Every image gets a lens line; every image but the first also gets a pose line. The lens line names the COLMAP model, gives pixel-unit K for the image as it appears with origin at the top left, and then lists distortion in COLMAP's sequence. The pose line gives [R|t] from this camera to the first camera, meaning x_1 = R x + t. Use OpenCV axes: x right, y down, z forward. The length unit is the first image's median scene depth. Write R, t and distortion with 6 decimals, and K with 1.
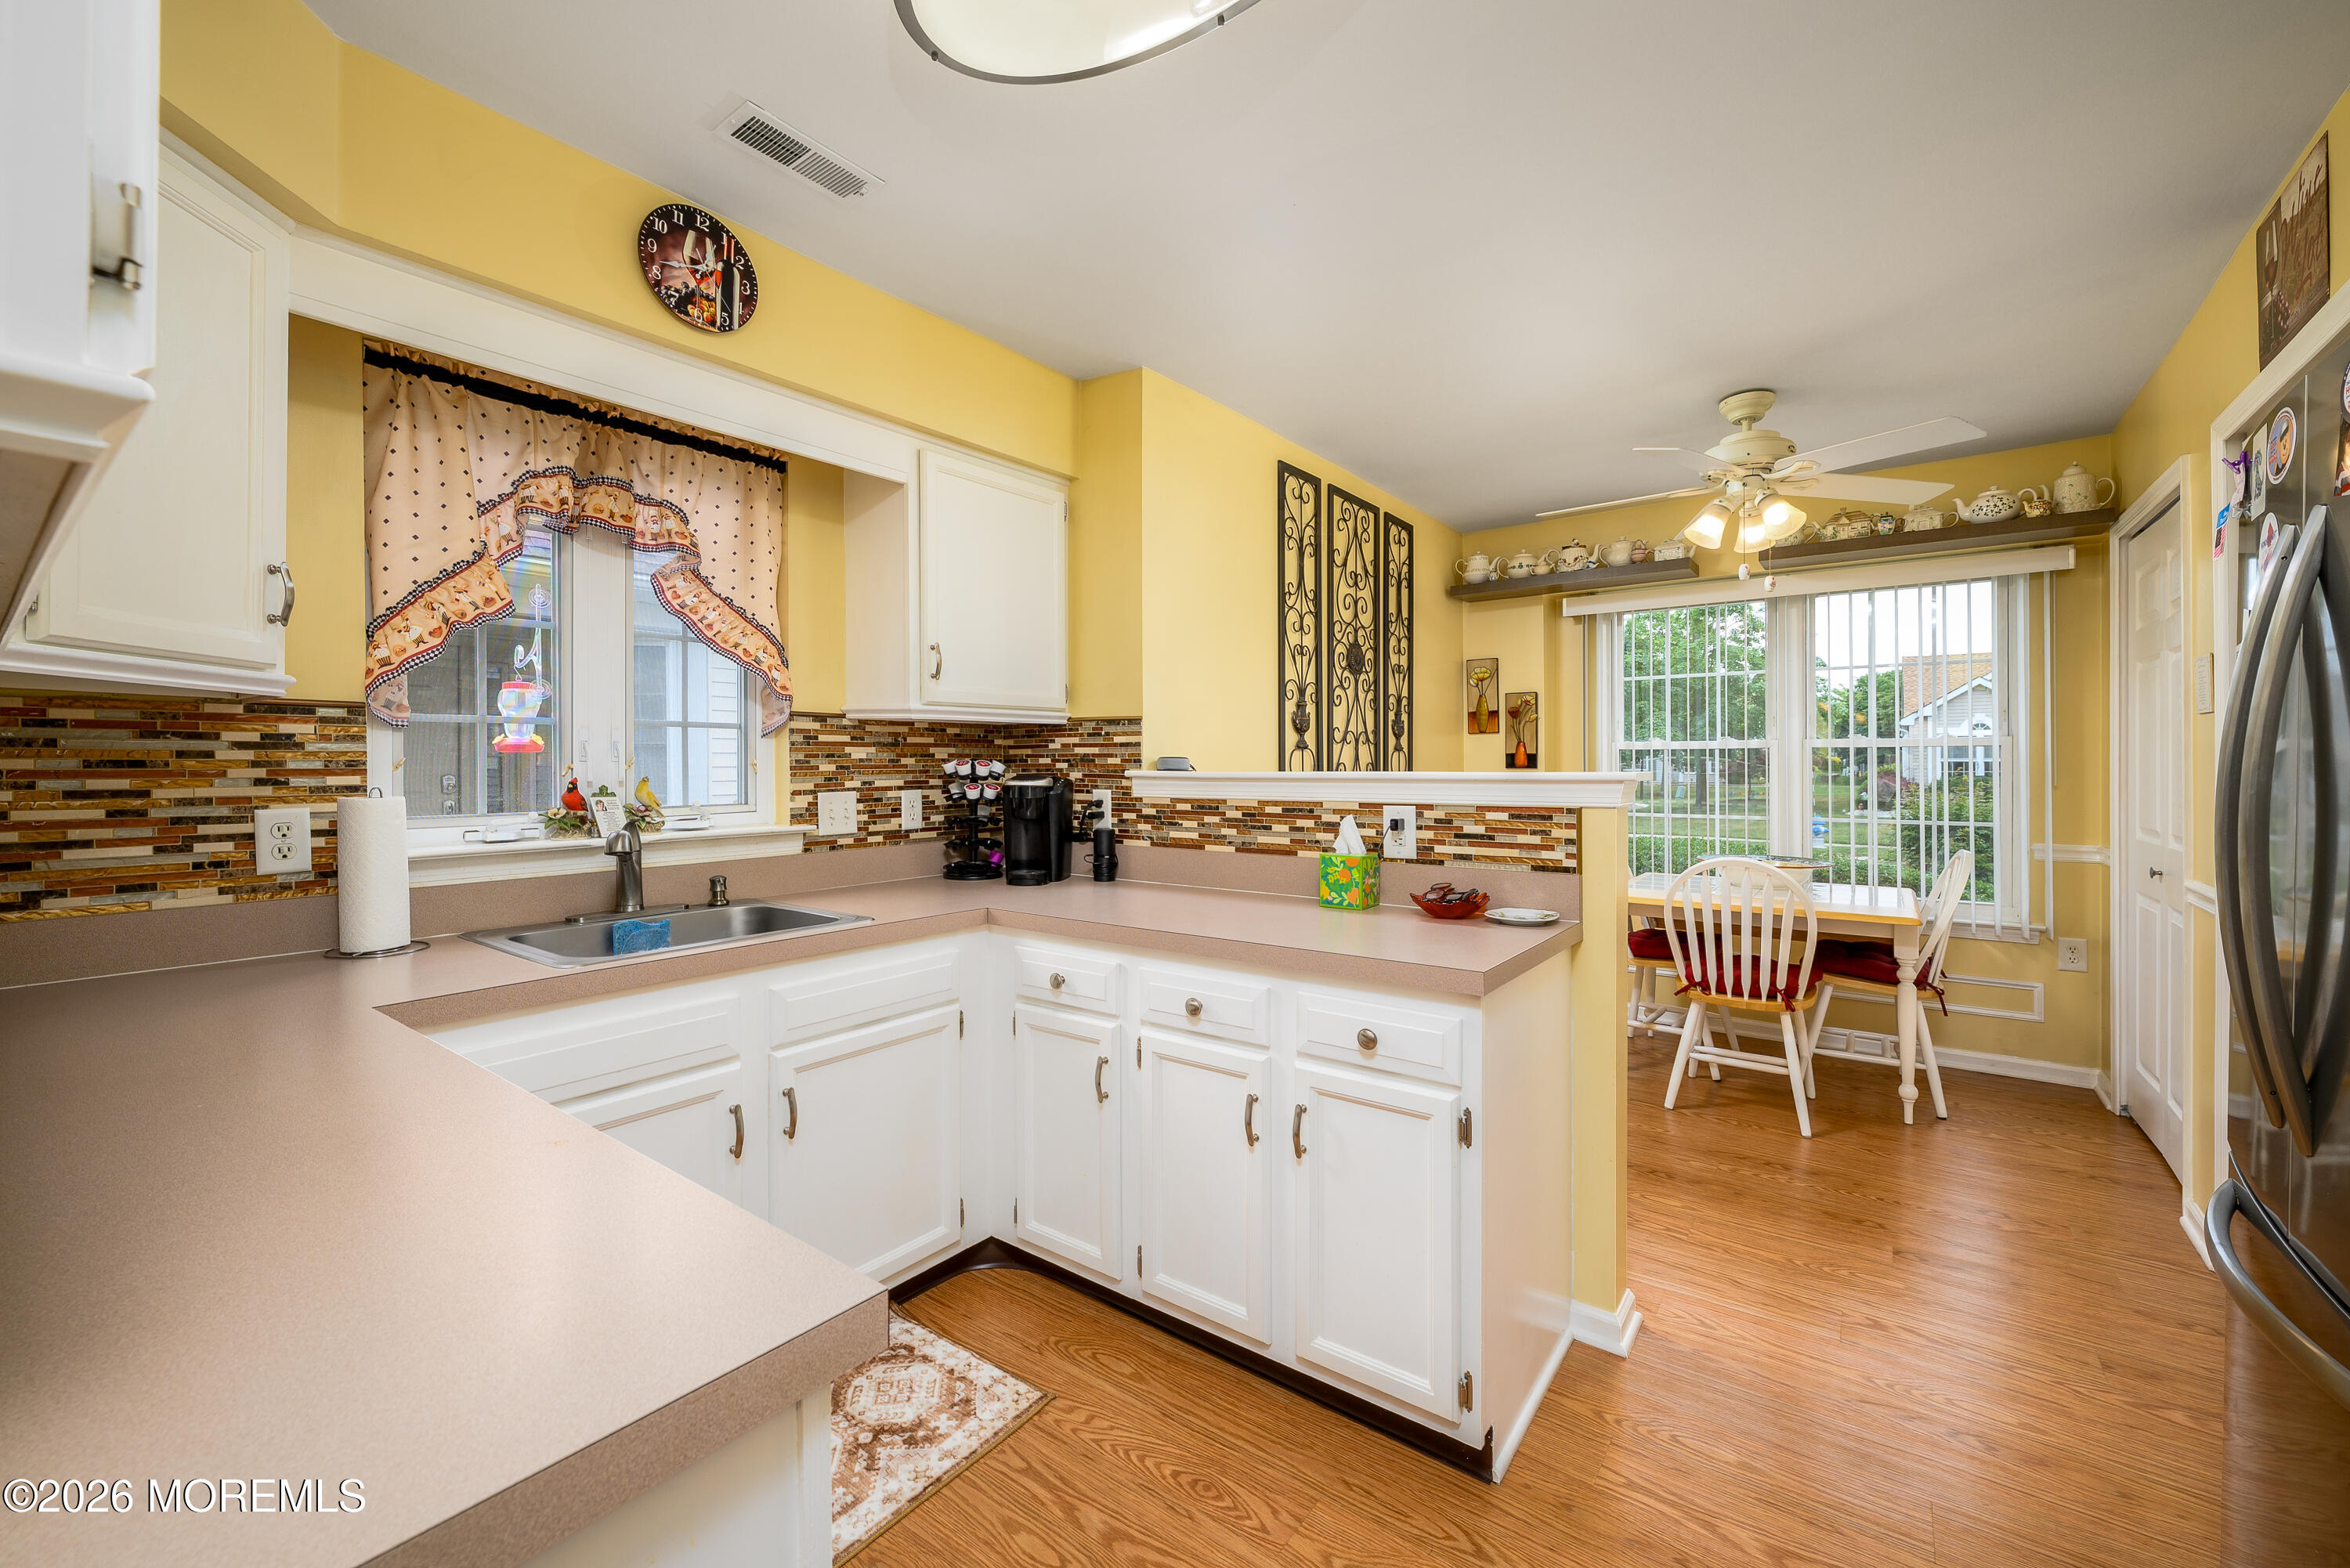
lens RADIAL K [[941.5, 0, 1178.6], [0, 941.5, 768.8], [0, 0, 1]] dist [-0.002952, -0.000163]
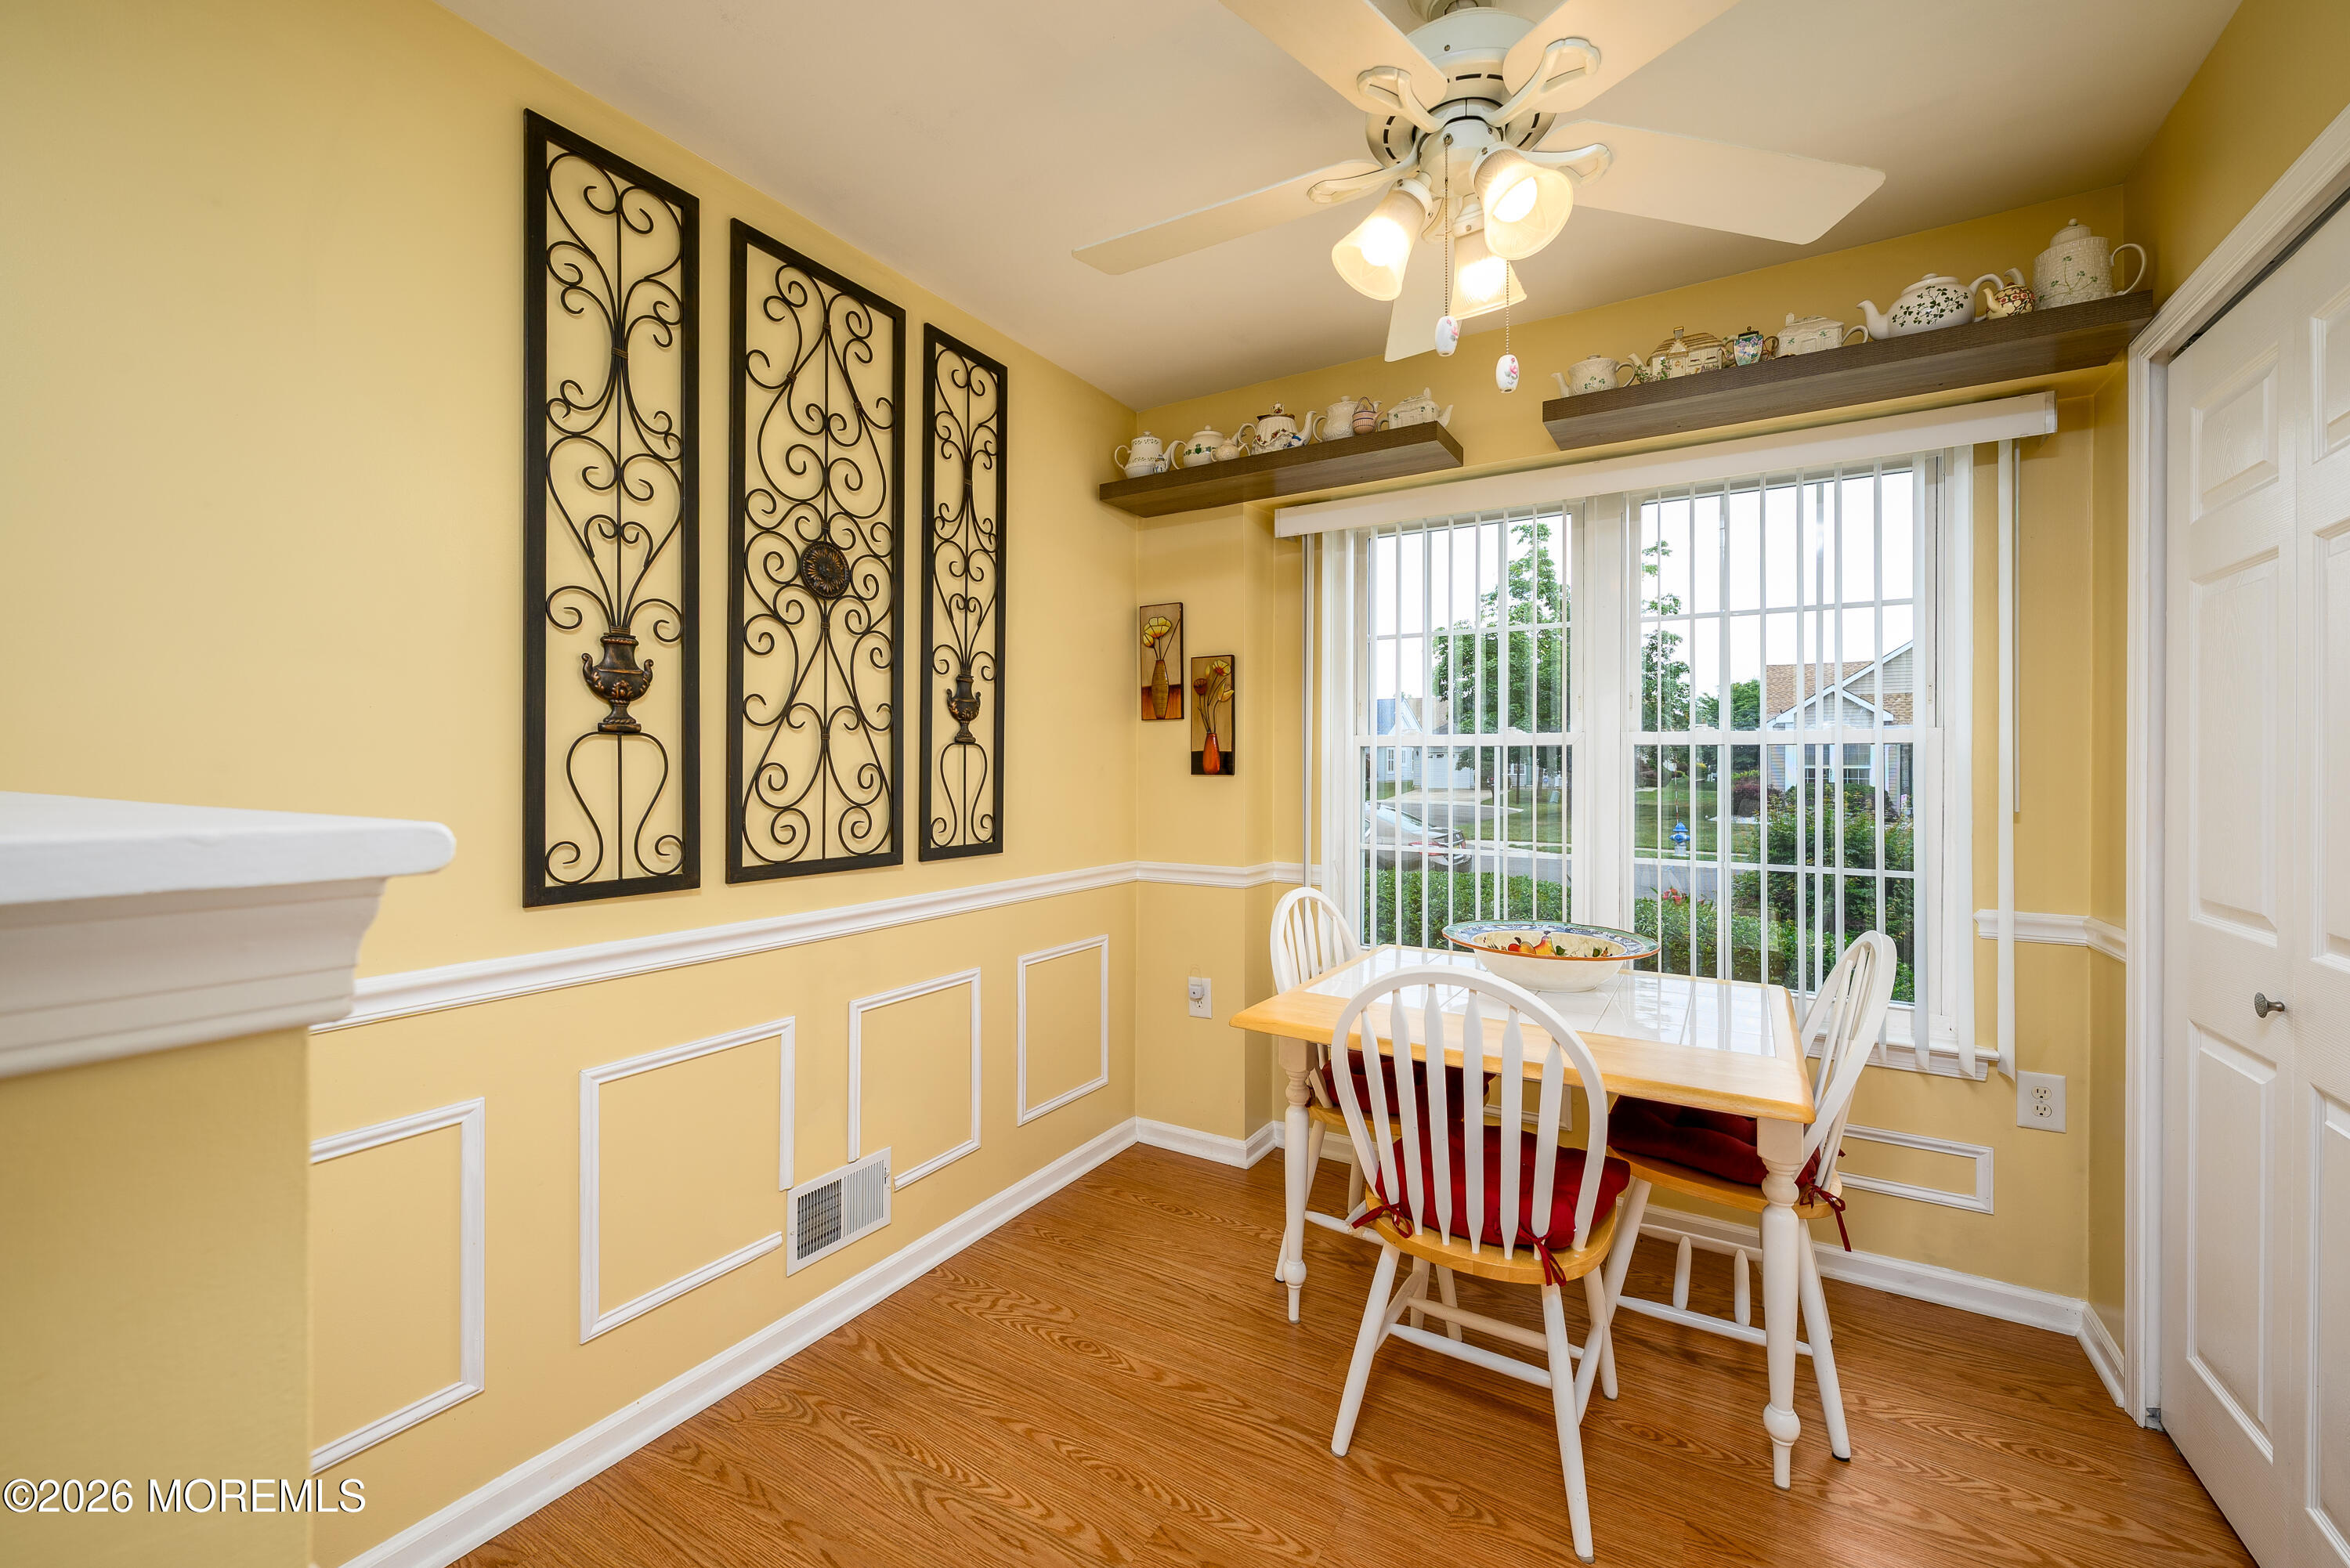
lens RADIAL K [[941.5, 0, 1181.9], [0, 941.5, 769.3], [0, 0, 1]] dist [-0.002952, -0.000163]
pose [[0.994734, 0.007228, 0.102233, 0.344008], [-0.007037, 0.999973, -0.002234, -0.003567], [-0.102247, 0.001503, 0.994758, 0.454084]]
